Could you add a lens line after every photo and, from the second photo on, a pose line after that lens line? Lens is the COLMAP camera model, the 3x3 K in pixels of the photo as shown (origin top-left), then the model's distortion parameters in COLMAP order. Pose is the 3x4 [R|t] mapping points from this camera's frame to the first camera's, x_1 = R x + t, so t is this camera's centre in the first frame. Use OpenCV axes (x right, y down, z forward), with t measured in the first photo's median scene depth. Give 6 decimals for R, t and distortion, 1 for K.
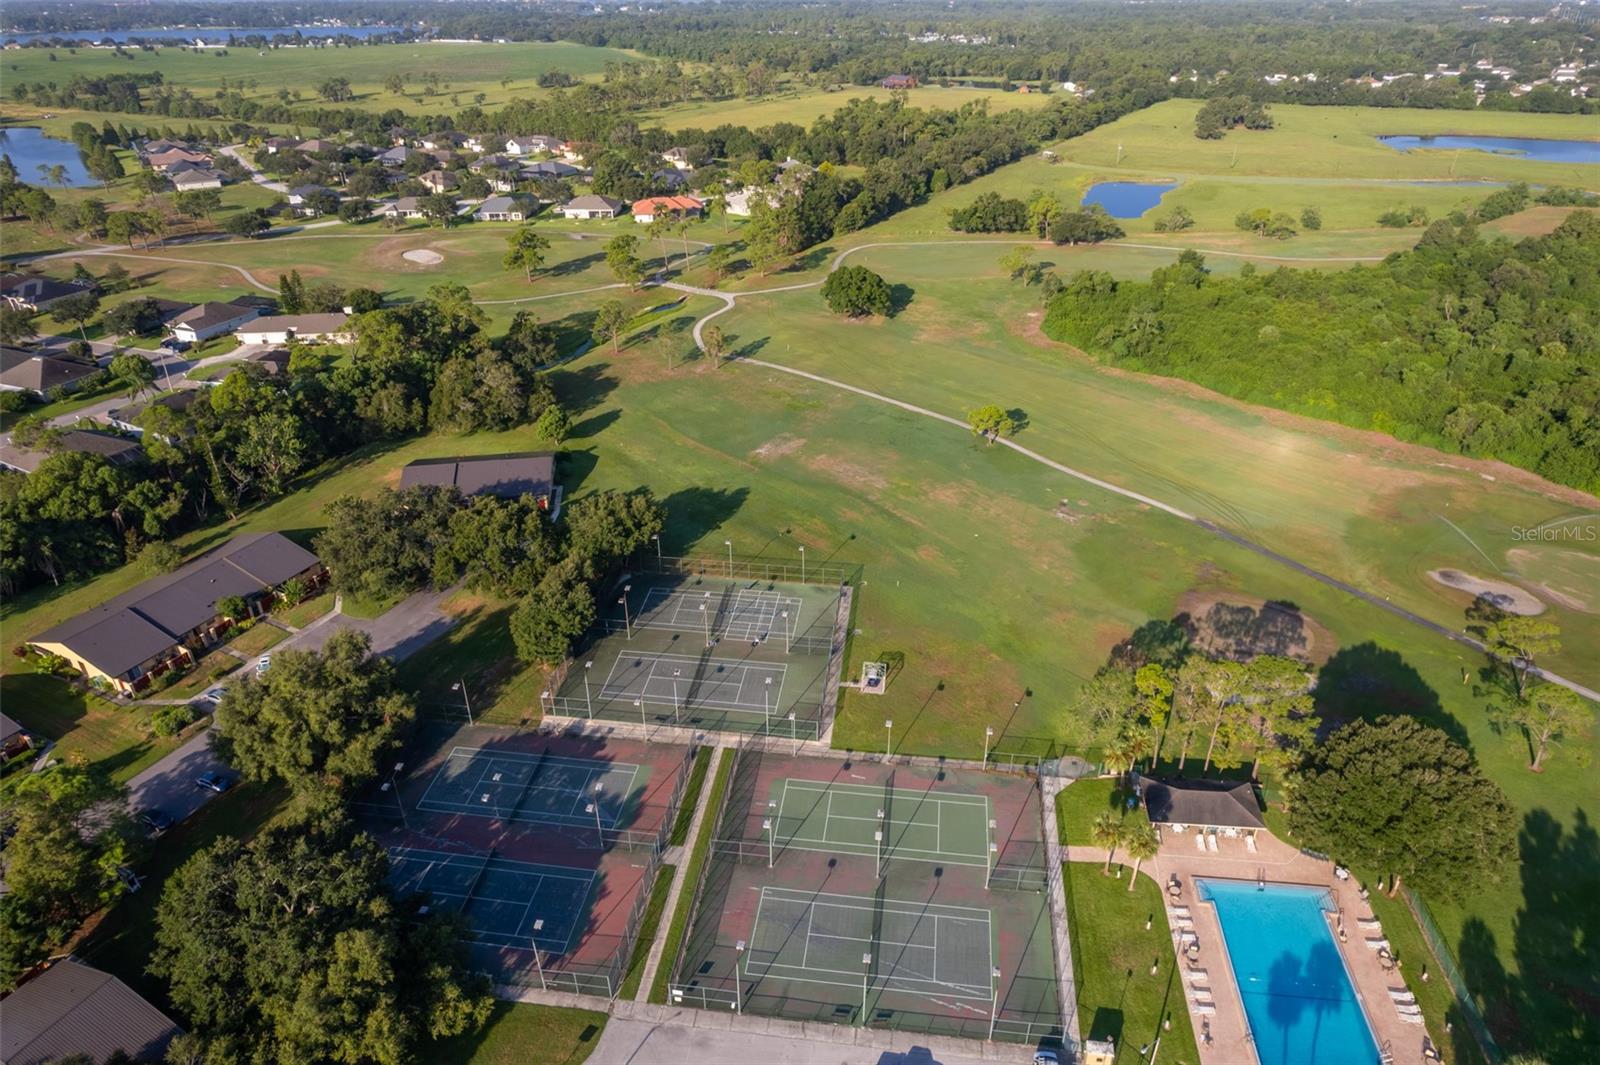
lens RADIAL K [[1024.9, 0, 800.0], [0, 1024.9, 532.5], [0, 0, 1]] dist [-0.079705, 0.079085]
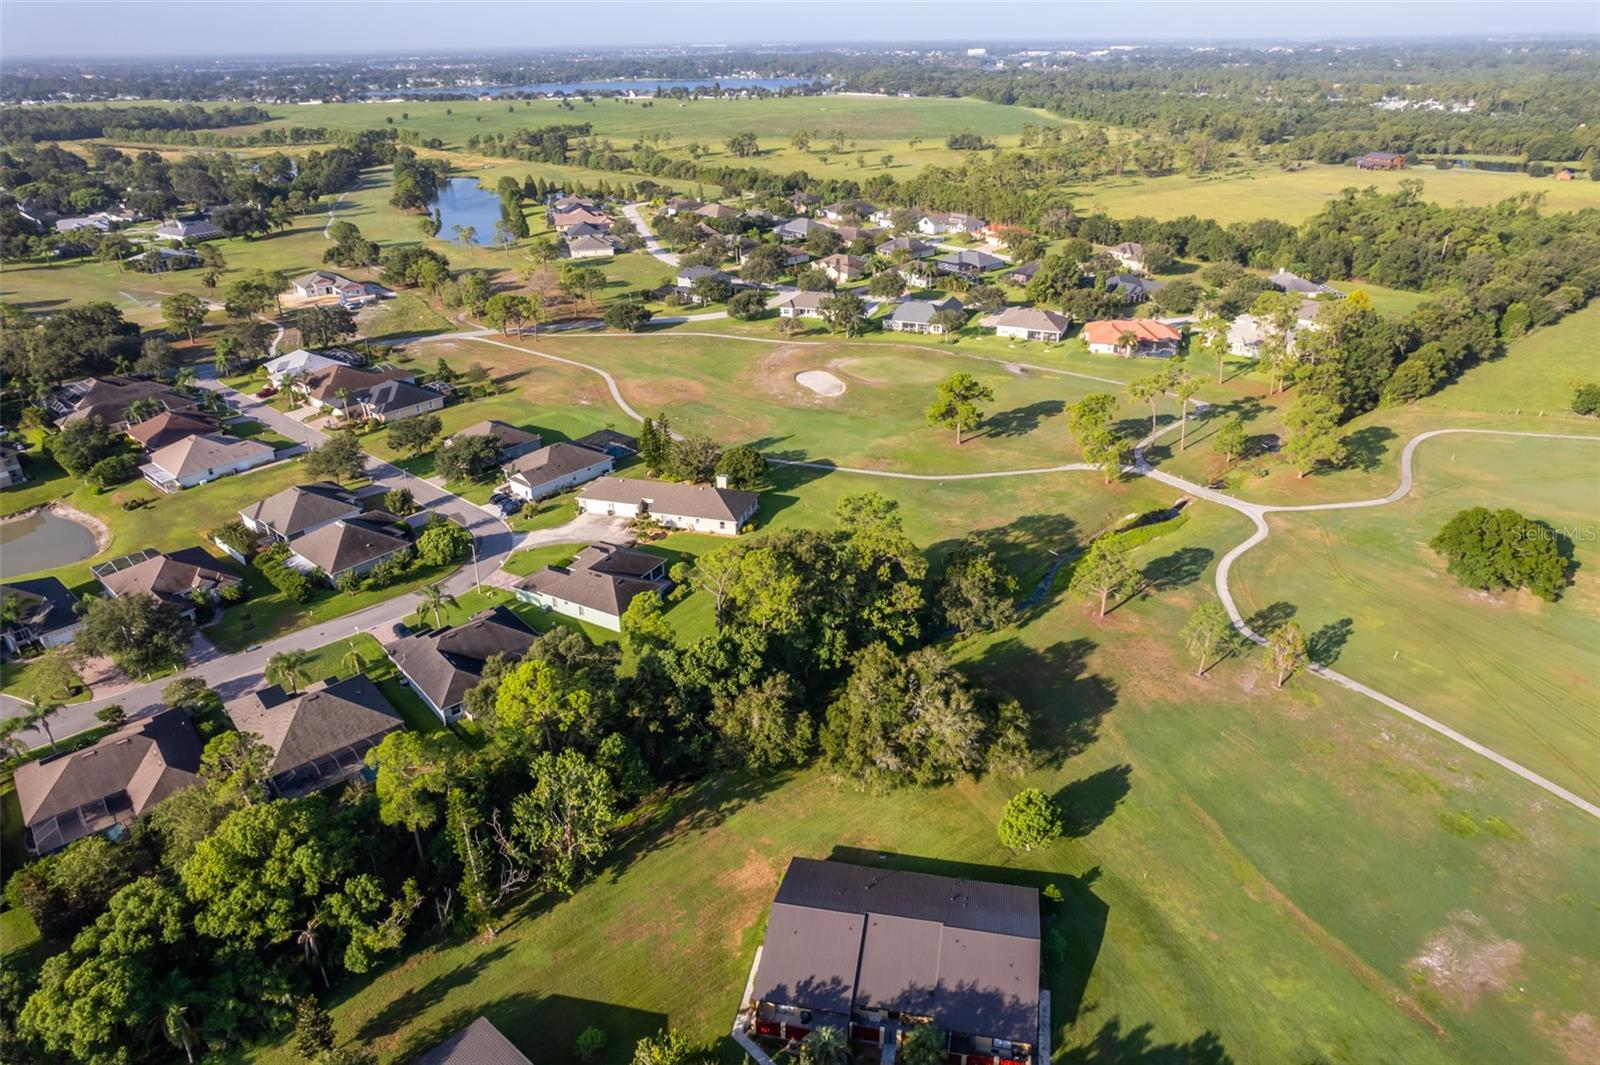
lens RADIAL K [[1024.9, 0, 800.0], [0, 1024.9, 532.5], [0, 0, 1]] dist [-0.079705, 0.079085]
pose [[0.940700, 0.145529, -0.306438, -0.090603], [-0.158894, 0.987113, -0.018984, -0.099204], [0.299726, 0.066549, 0.951701, 0.176387]]
